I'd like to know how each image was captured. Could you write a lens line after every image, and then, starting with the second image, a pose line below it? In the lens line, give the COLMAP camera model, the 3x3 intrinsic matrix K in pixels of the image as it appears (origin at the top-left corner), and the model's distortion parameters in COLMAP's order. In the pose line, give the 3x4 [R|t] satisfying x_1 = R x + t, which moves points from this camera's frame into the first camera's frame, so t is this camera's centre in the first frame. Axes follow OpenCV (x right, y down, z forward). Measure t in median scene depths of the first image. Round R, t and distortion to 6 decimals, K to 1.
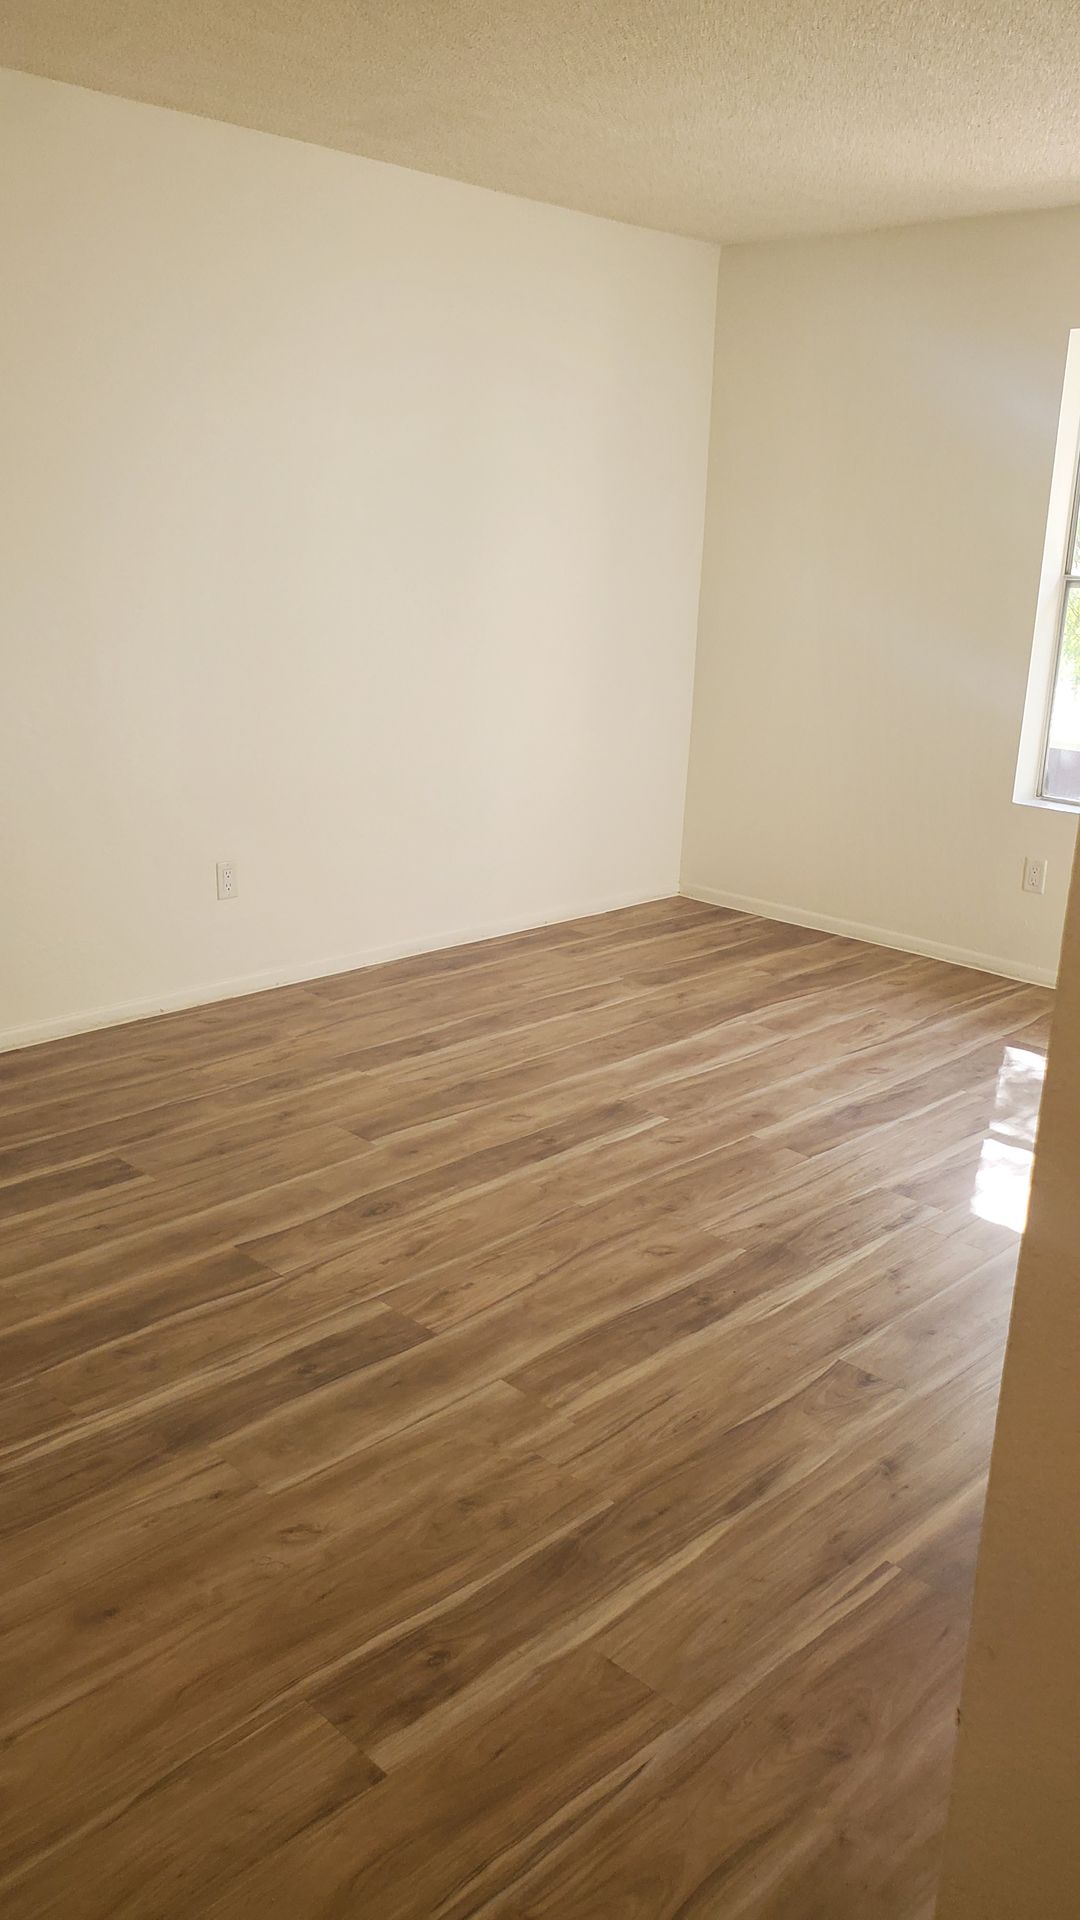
lens RADIAL K [[1490.5, 0, 538.5], [0, 1490.5, 959.8], [0, 0, 1]] dist [0.000204, -0.003225]
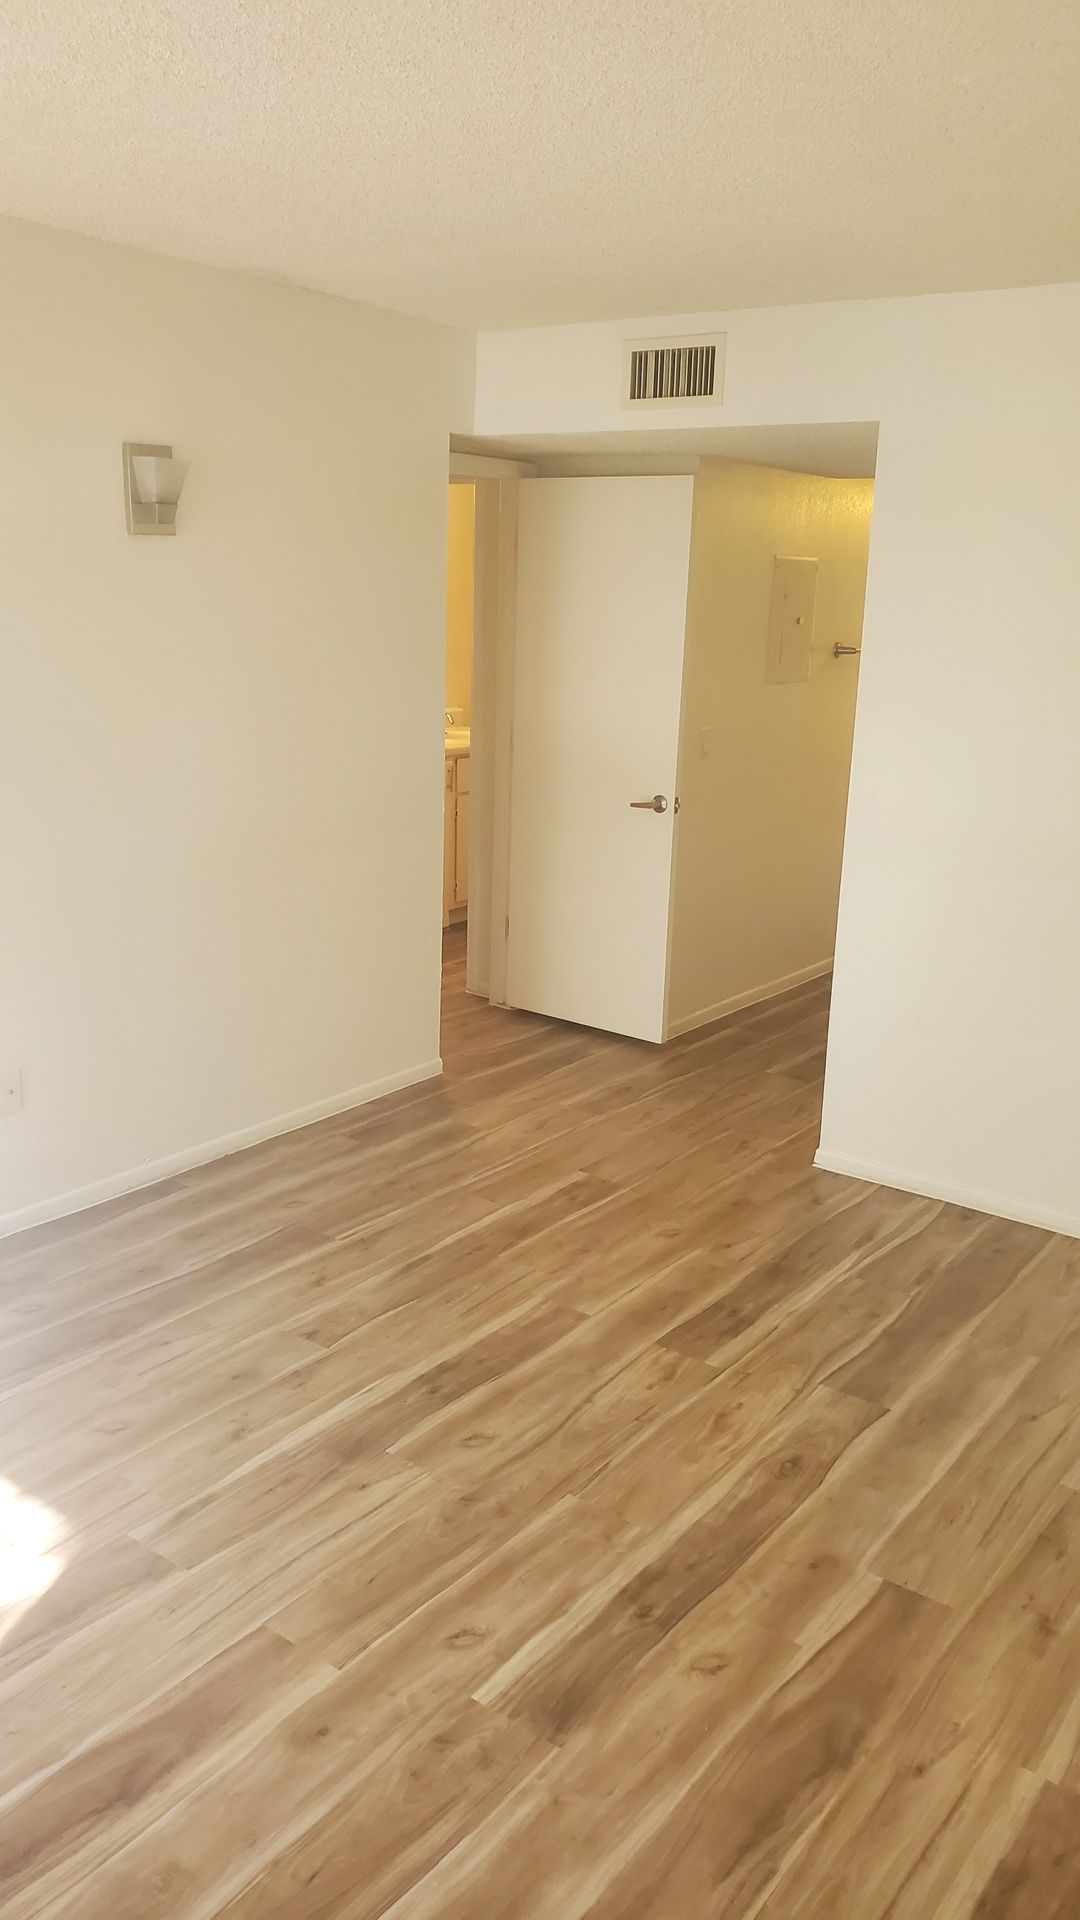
lens RADIAL K [[1490.5, 0, 539.2], [0, 1490.5, 958.2], [0, 0, 1]] dist [0.000204, -0.003225]
pose [[-0.988528, -0.025039, -0.148946, 0.204146], [-0.096653, 0.862668, 0.496450, -0.586791], [0.116060, 0.505151, -0.855191, 1.766142]]
